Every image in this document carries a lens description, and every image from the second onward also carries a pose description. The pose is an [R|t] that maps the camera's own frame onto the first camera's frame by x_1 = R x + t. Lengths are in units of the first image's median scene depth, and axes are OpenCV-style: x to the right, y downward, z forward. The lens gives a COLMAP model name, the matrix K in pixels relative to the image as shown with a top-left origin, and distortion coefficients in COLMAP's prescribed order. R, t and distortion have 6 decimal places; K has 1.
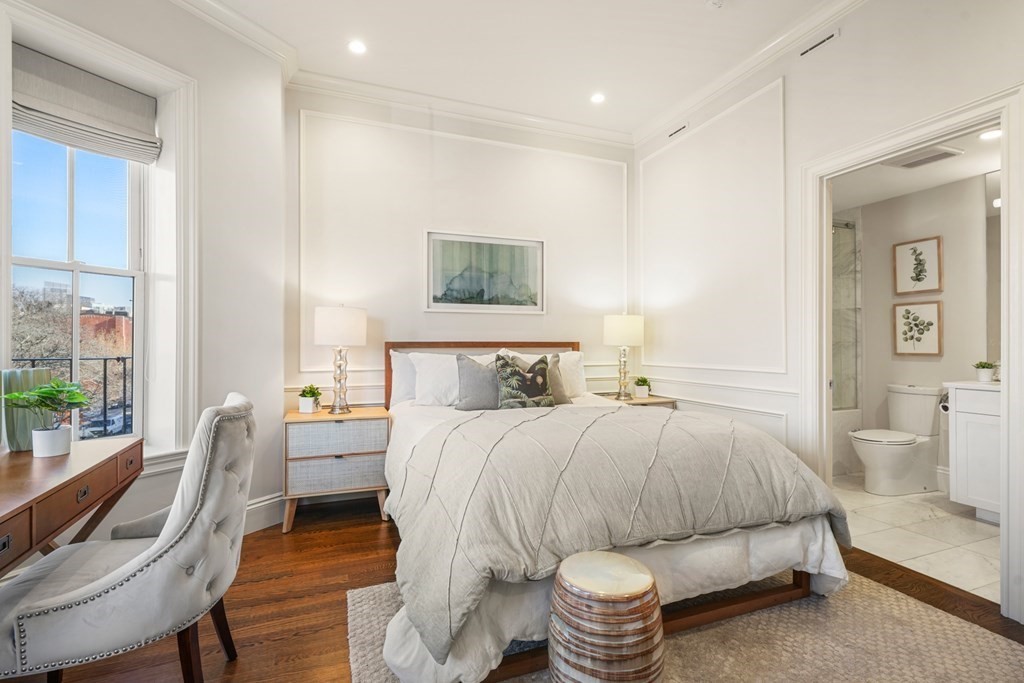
lens RADIAL K [[468.7, 0, 511.1], [0, 468.7, 345.3], [0, 0, 1]] dist [-0.002073, -0.000069]
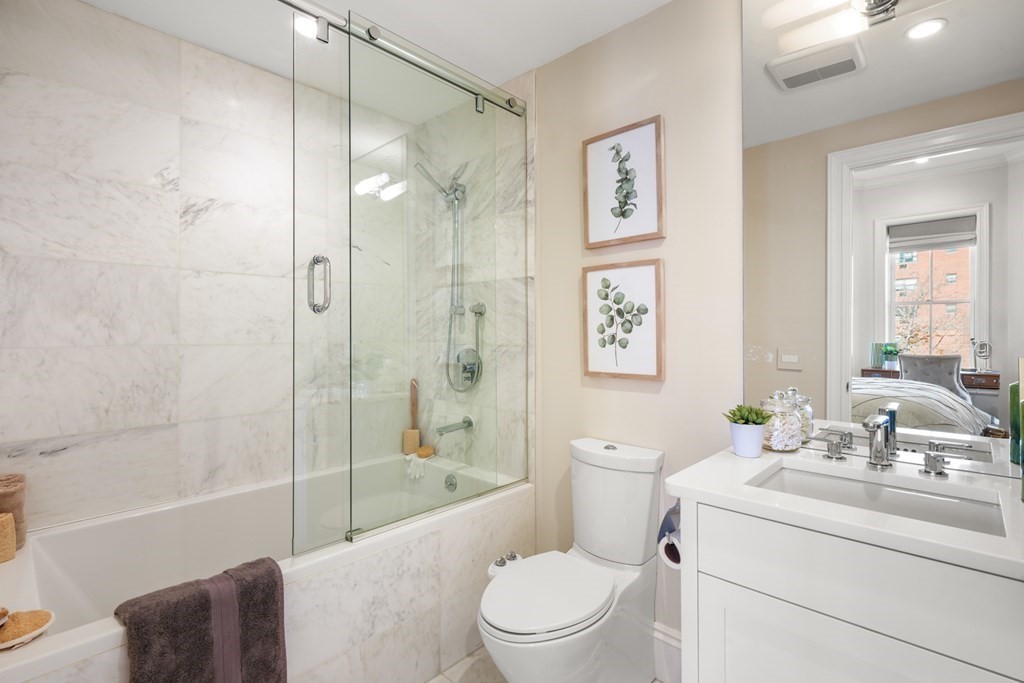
lens RADIAL K [[468.7, 0, 512.9], [0, 468.7, 336.2], [0, 0, 1]] dist [-0.002073, -0.000069]
pose [[0.903058, -0.000937, 0.429518, 0.556563], [-0.000585, 0.999994, 0.003413, -0.020592], [-0.429518, -0.003334, 0.903052, 0.610490]]
